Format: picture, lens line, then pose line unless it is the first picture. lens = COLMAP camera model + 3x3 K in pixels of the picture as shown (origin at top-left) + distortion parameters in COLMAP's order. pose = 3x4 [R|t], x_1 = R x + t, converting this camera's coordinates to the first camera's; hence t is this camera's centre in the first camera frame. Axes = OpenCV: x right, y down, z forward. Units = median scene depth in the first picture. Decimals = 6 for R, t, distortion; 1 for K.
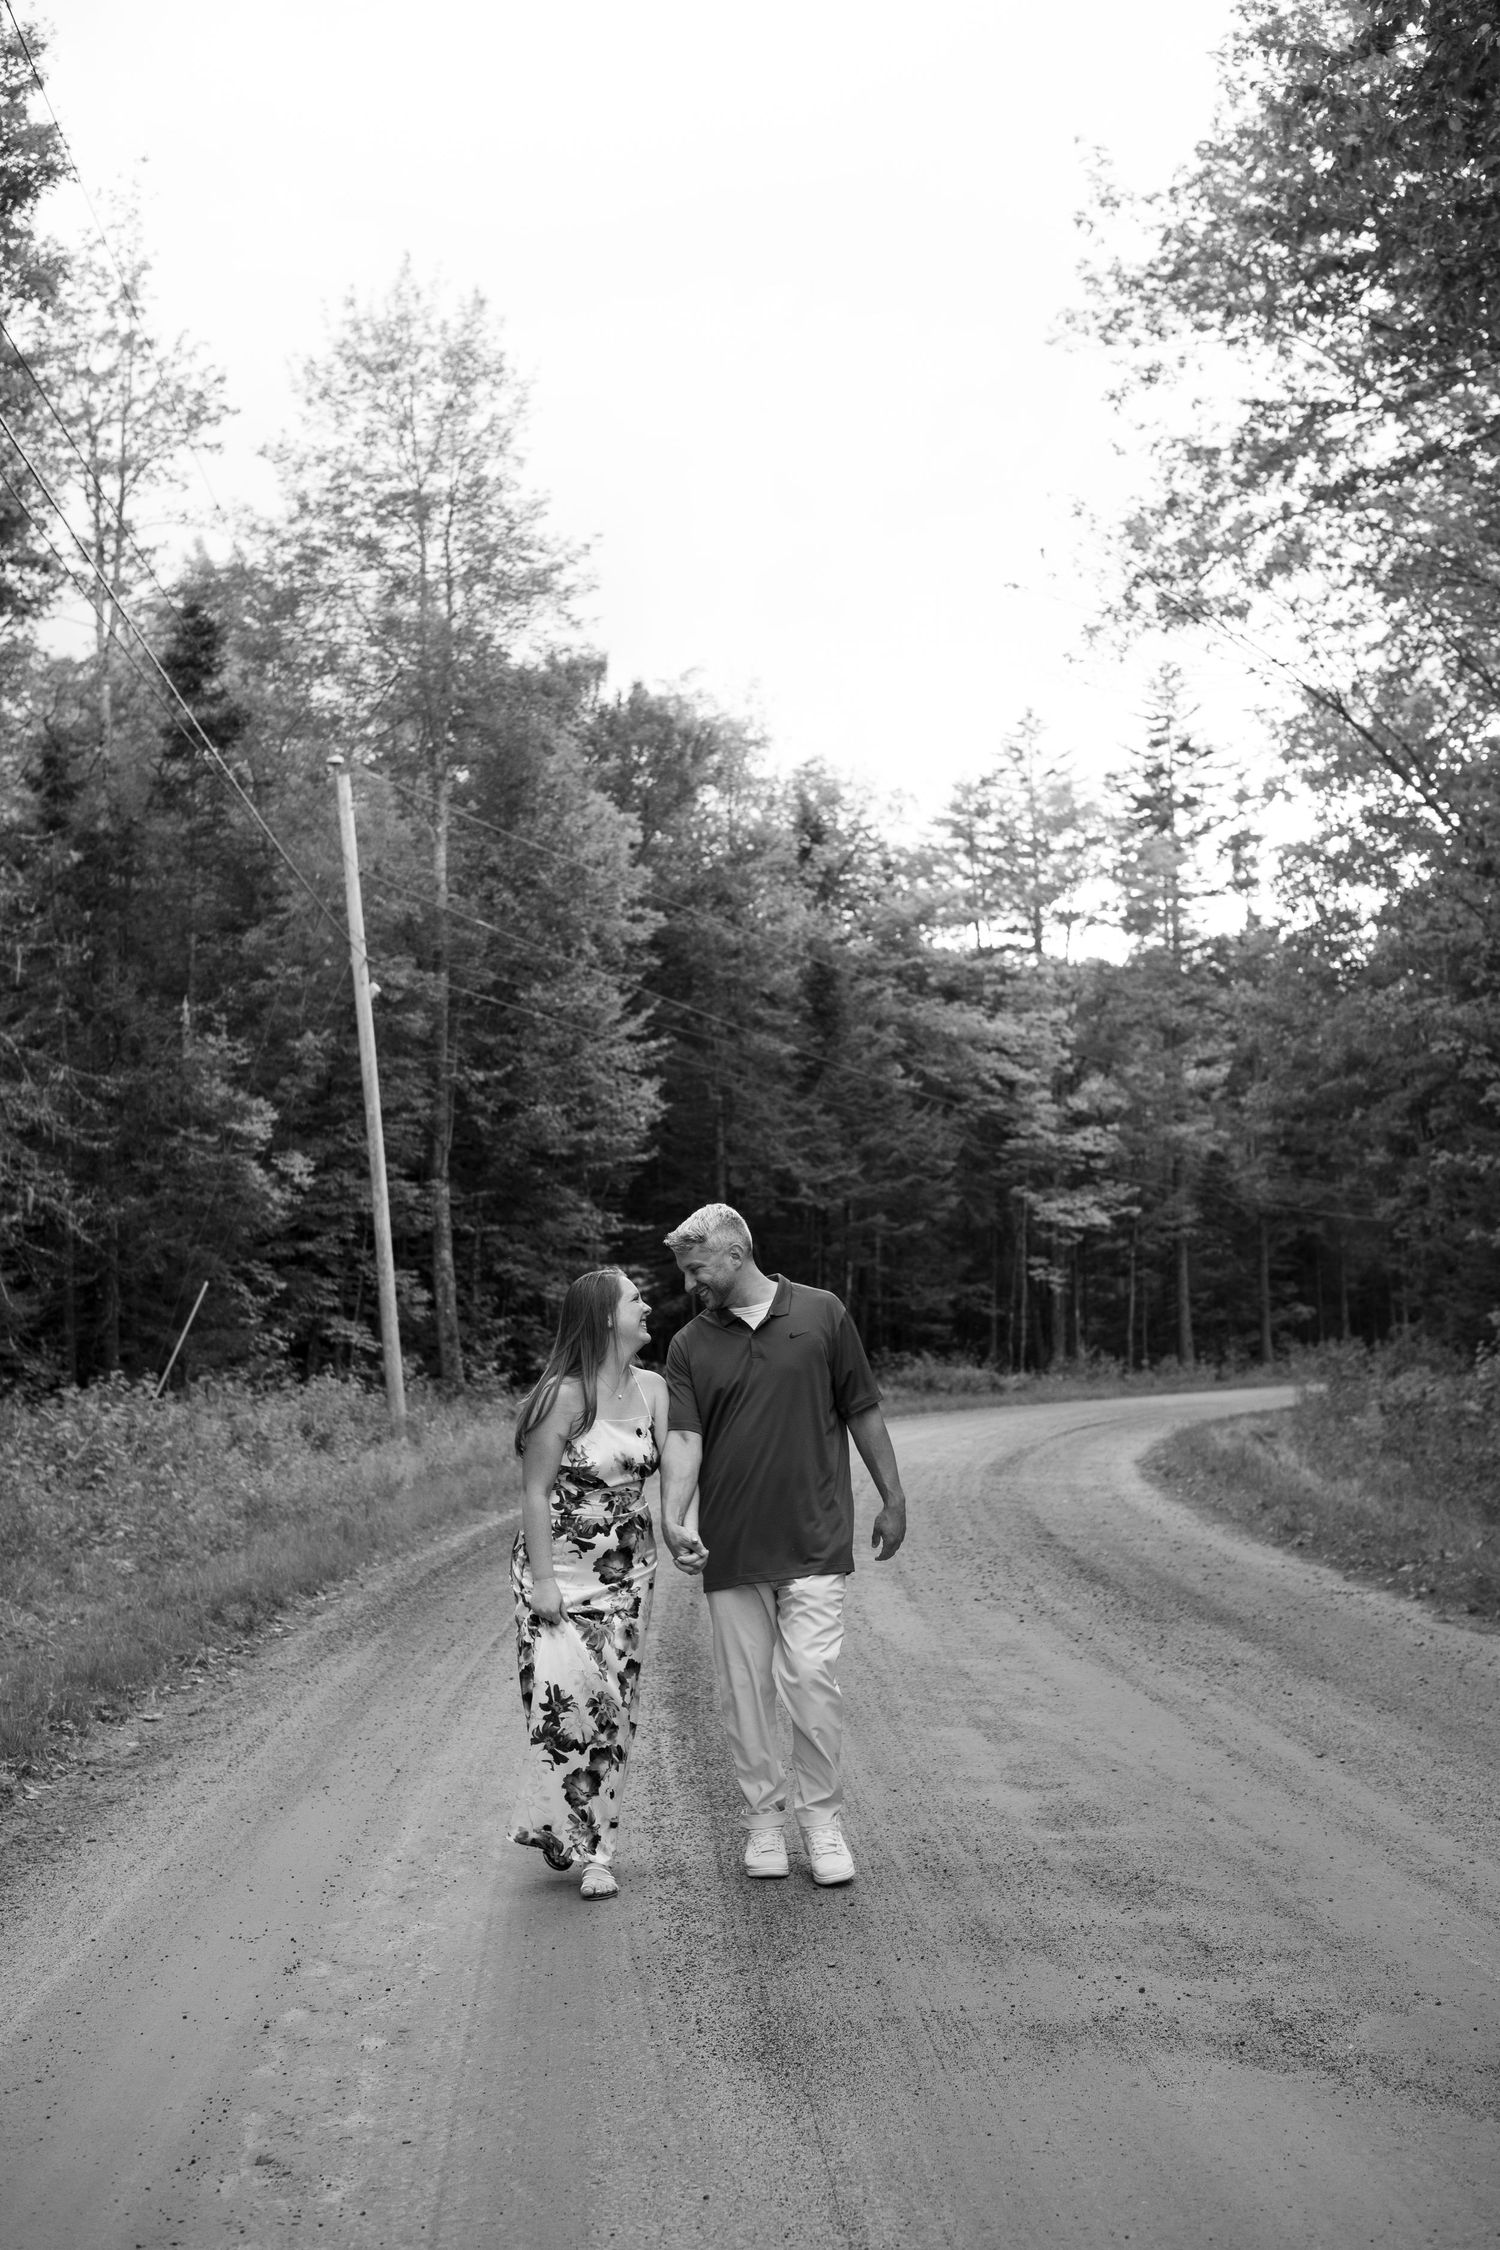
lens RADIAL K [[2988.5, 0, 751.3], [0, 2988.5, 1014.3], [0, 0, 1]] dist [0.009330, 0.004079]
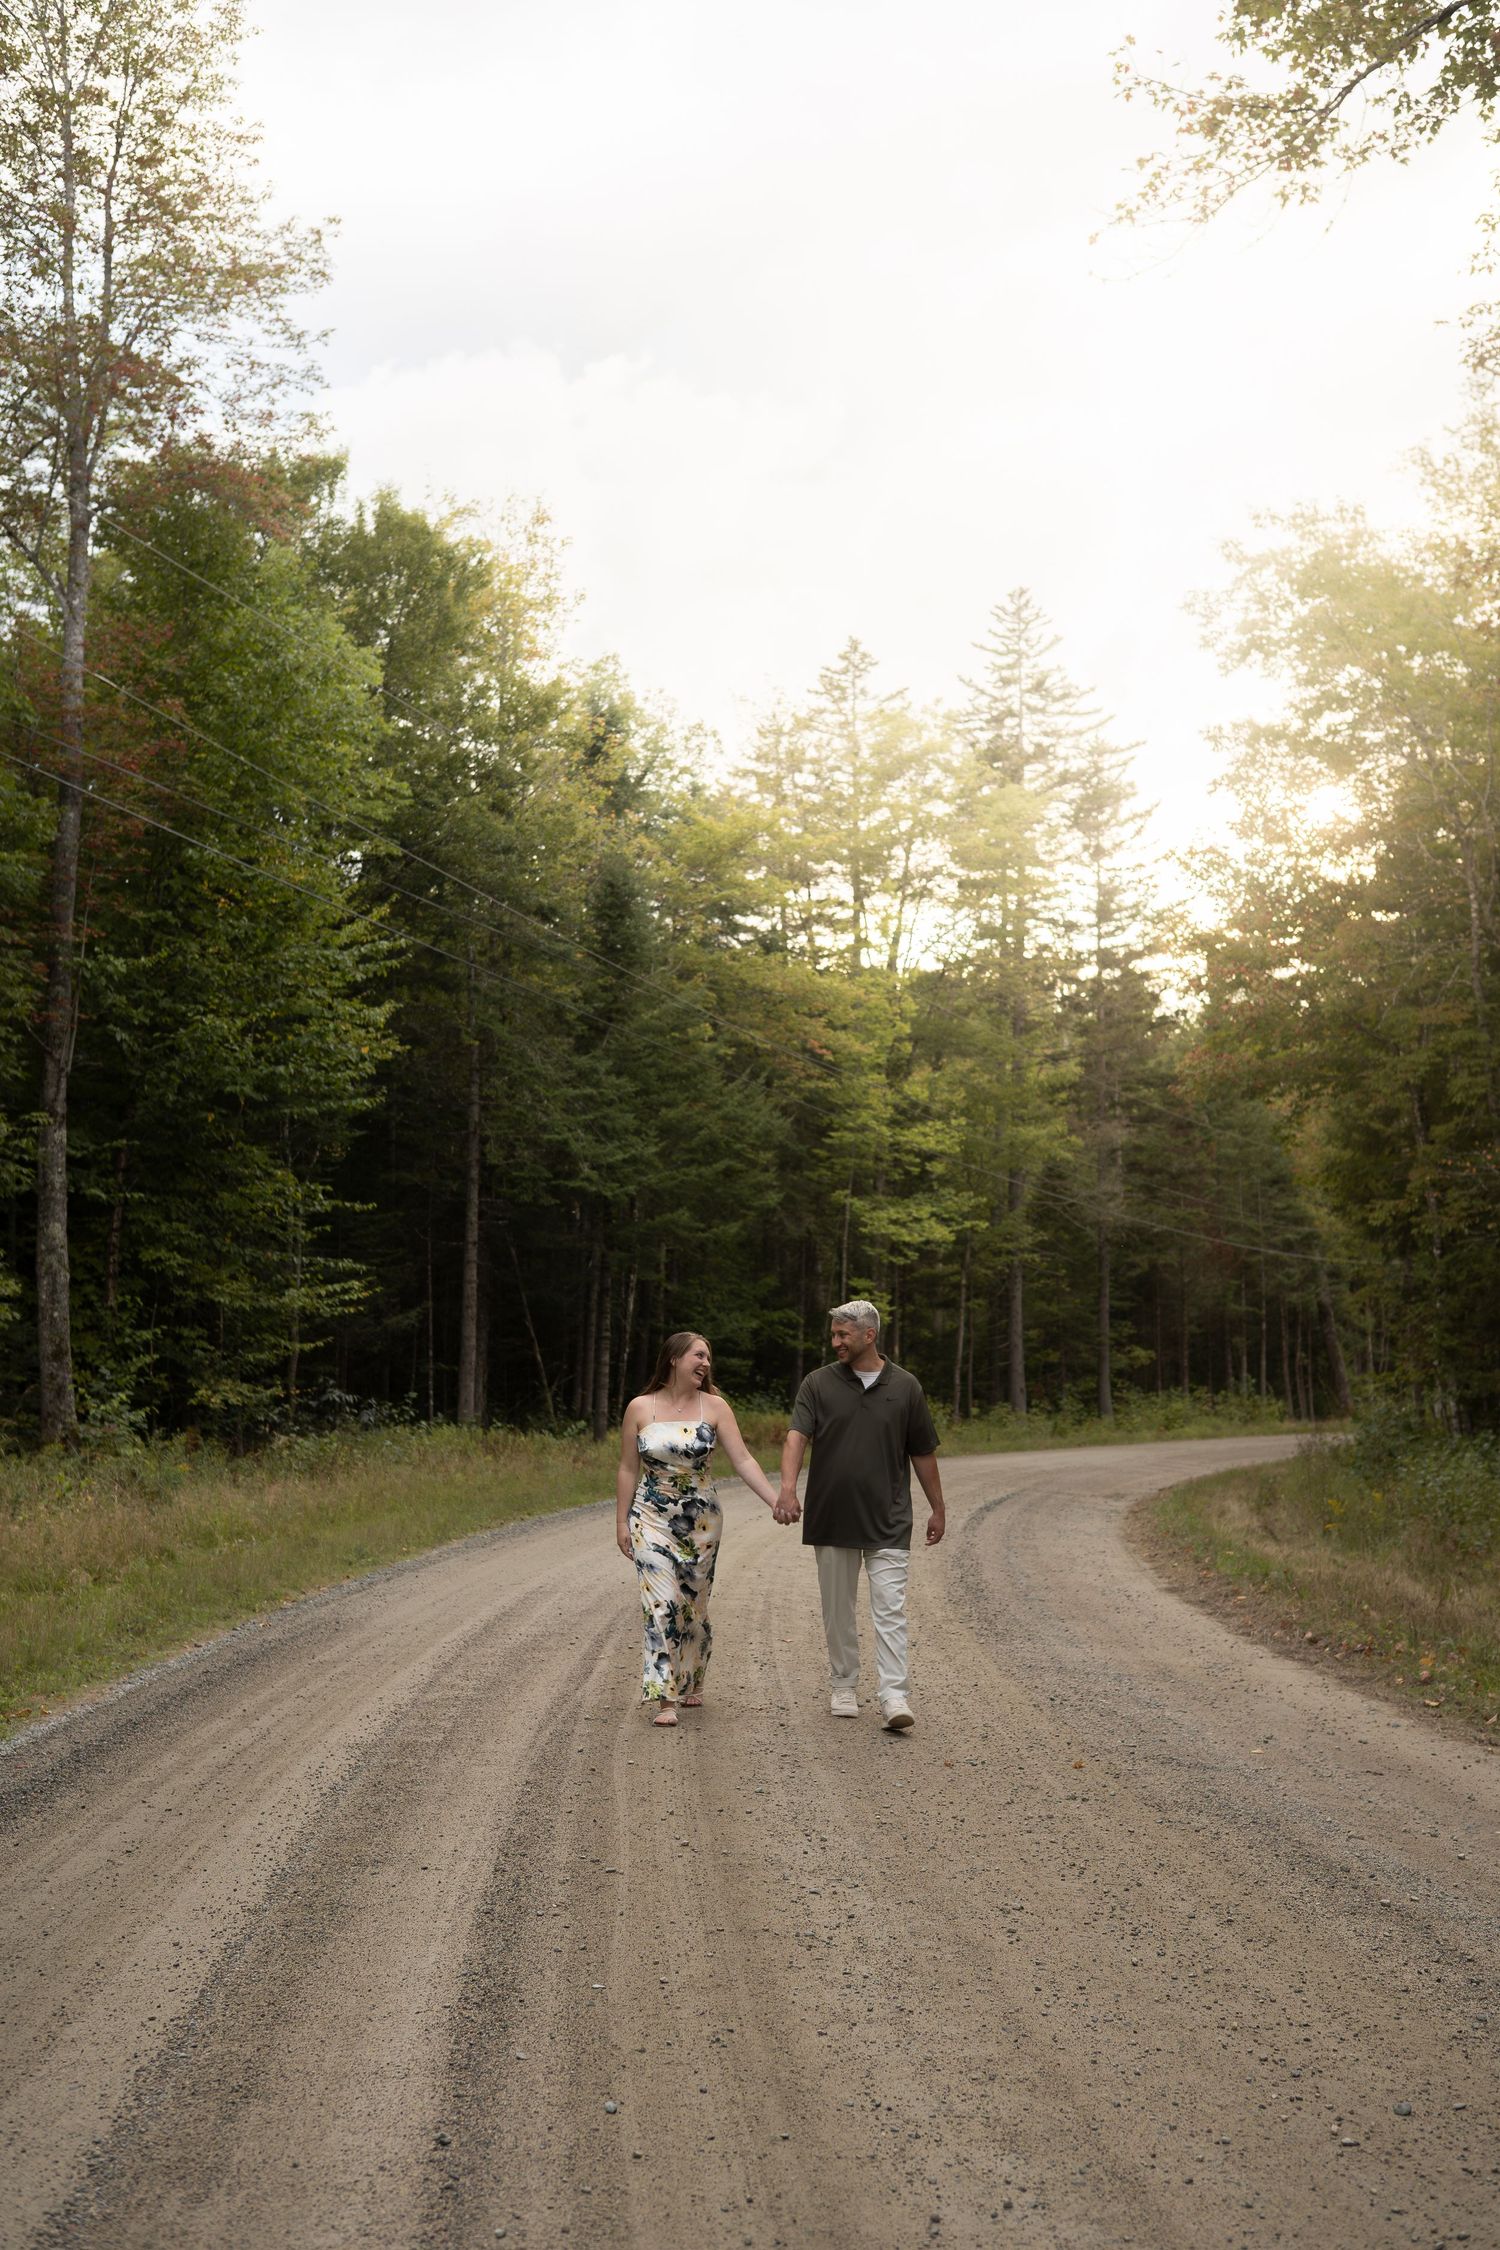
lens RADIAL K [[2988.5, 0, 751.3], [0, 2988.5, 1014.3], [0, 0, 1]] dist [0.009330, 0.004079]
pose [[0.996009, 0.036968, 0.081234, -0.002335], [-0.035997, 0.999262, -0.013383, 0.021776], [-0.081669, 0.010405, 0.996605, 0.195955]]
